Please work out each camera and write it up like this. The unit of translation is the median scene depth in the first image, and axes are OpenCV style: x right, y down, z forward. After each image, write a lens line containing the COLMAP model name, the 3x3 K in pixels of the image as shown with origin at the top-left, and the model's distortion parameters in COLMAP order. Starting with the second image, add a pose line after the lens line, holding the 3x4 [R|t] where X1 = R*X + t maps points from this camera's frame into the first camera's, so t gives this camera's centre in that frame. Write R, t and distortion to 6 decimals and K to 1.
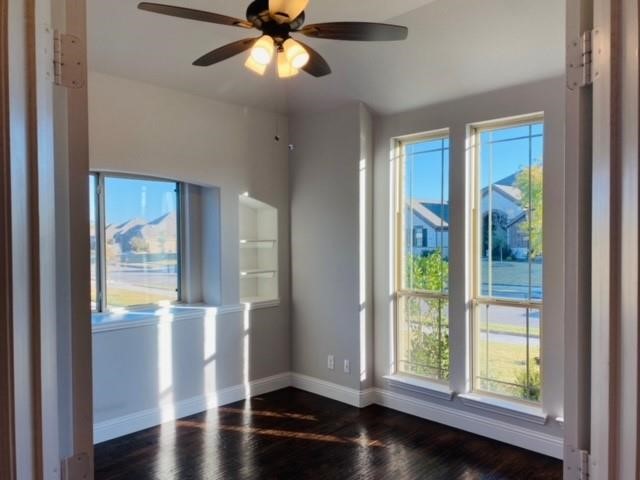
lens RADIAL K [[491.9, 0, 323.1], [0, 491.9, 243.1], [0, 0, 1]] dist [0.047533, -0.050063]
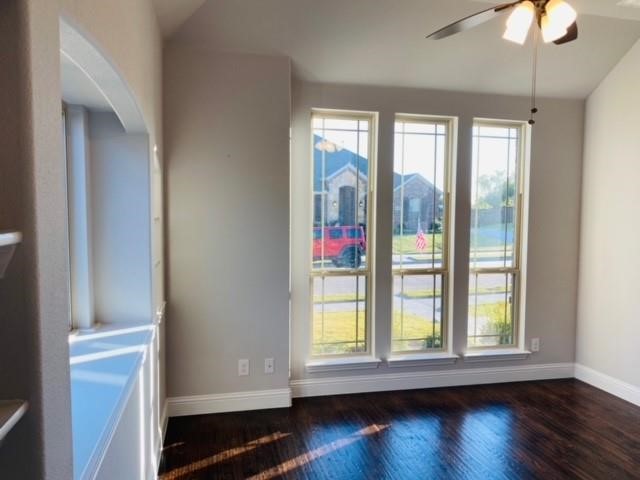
lens RADIAL K [[491.9, 0, 320.6], [0, 491.9, 237.2], [0, 0, 1]] dist [0.047533, -0.050063]
pose [[0.569040, -0.040289, 0.821322, -0.651948], [0.008974, 0.999044, 0.042789, -0.011115], [-0.822261, -0.016978, 0.568858, 0.478537]]
